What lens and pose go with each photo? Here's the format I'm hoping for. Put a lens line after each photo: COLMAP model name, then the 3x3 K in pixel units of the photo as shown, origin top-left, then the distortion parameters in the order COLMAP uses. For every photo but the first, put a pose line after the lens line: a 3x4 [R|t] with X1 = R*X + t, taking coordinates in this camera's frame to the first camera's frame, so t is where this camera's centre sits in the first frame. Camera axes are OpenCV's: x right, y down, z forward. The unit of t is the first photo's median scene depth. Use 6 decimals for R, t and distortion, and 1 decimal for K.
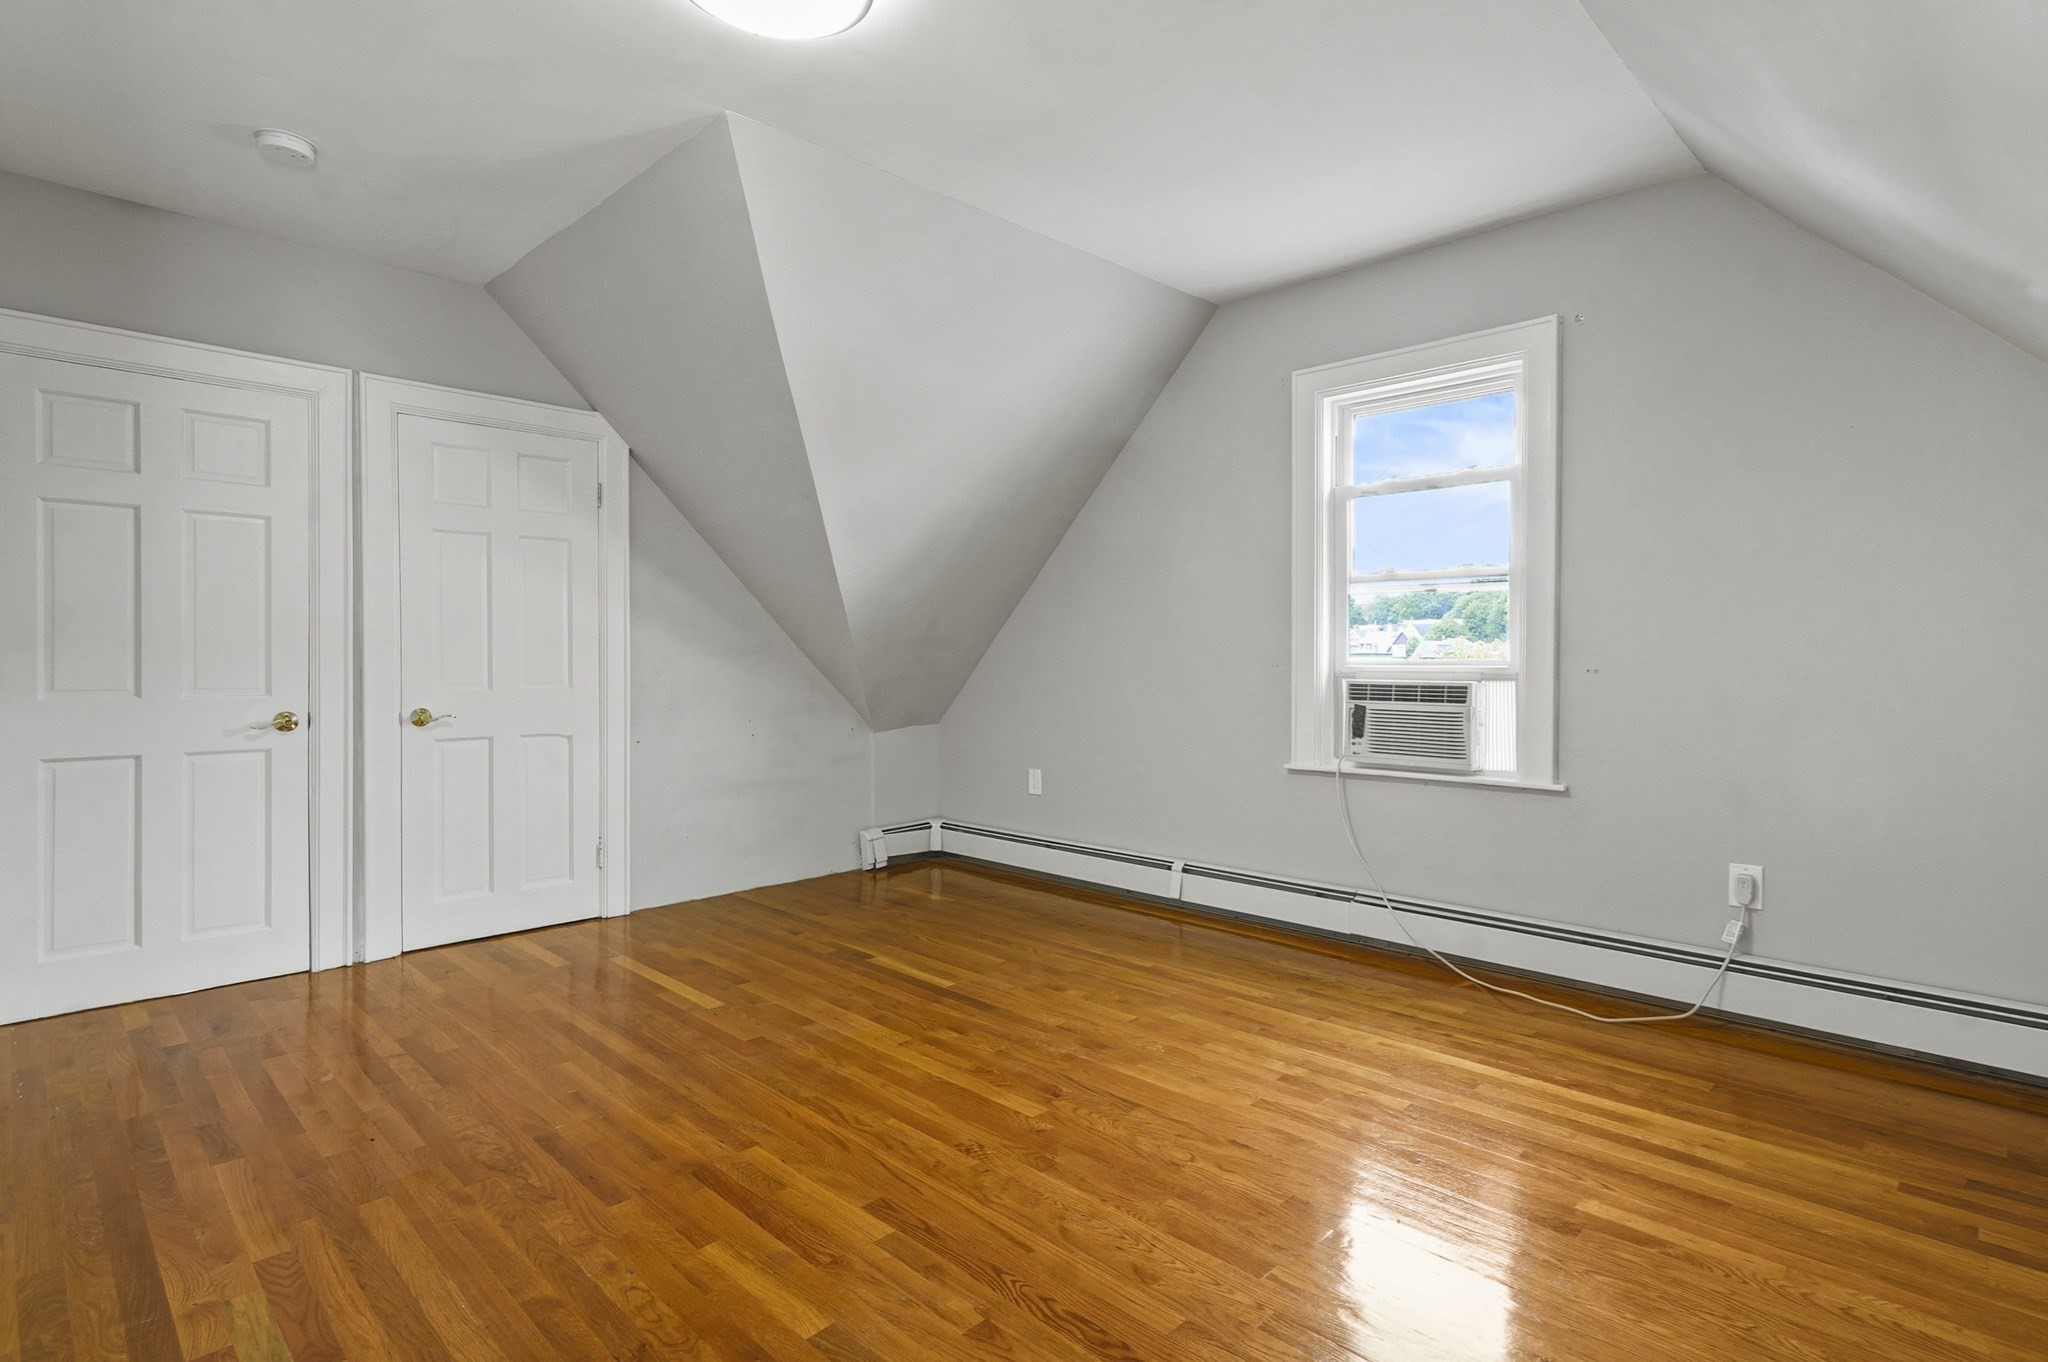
lens RADIAL K [[1015.3, 0, 1022.1], [0, 1015.3, 666.5], [0, 0, 1]] dist [0.000150, 0.000217]
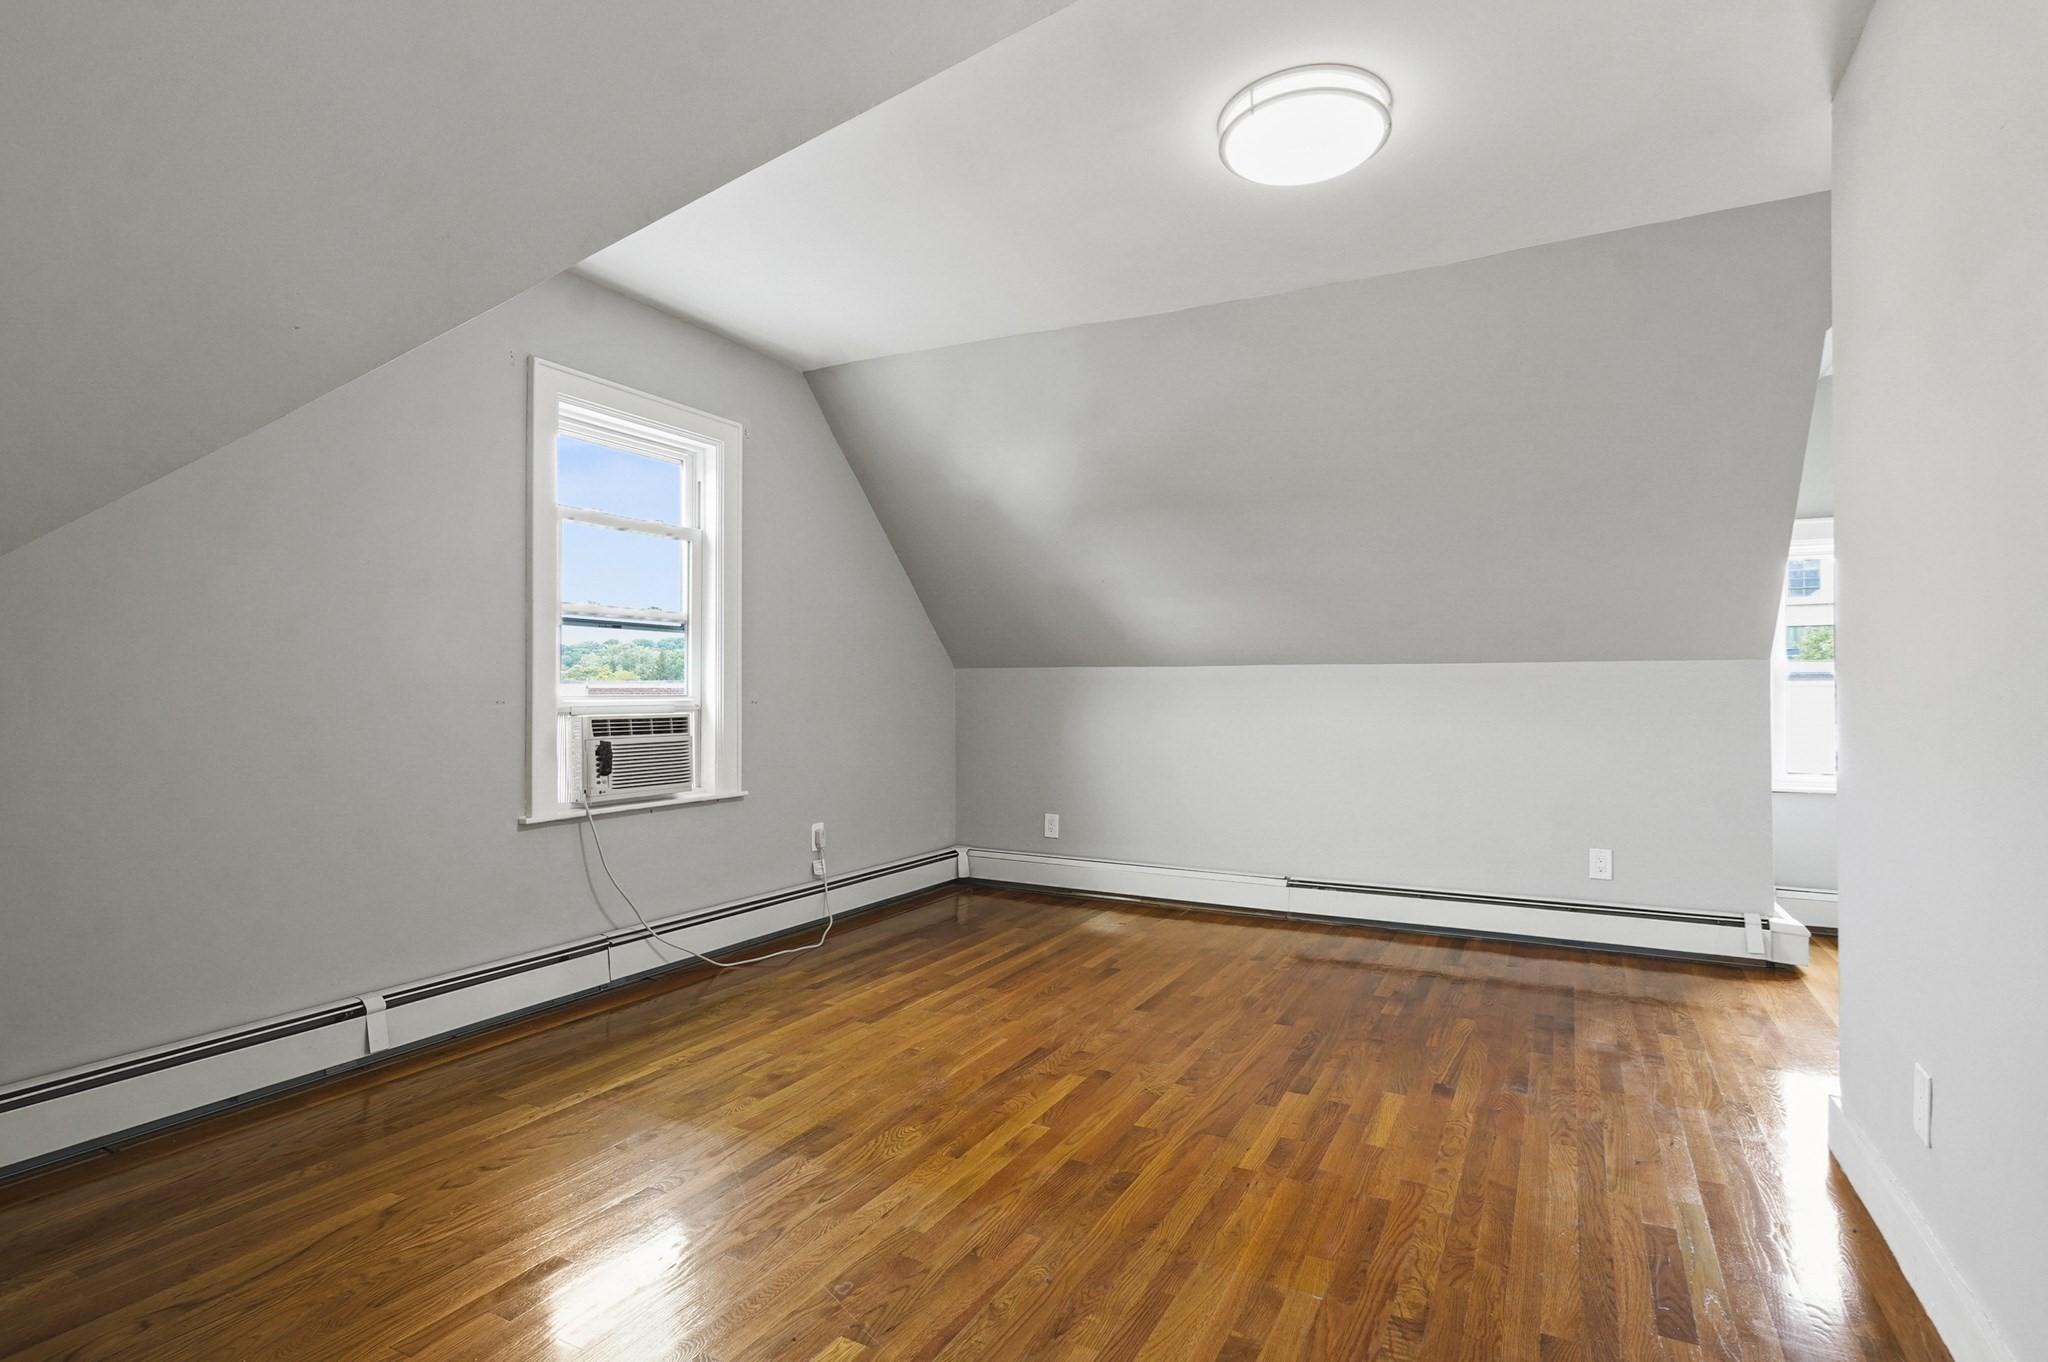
lens RADIAL K [[1046.3, 0, 1030.2], [0, 1046.3, 686.1], [0, 0, 1]] dist [-0.002077, 0.012385]
pose [[-0.300357, 0.005374, 0.953812, -0.784062], [0.008006, 0.999963, -0.003113, -0.008476], [-0.953793, 0.006702, -0.300389, 0.980405]]
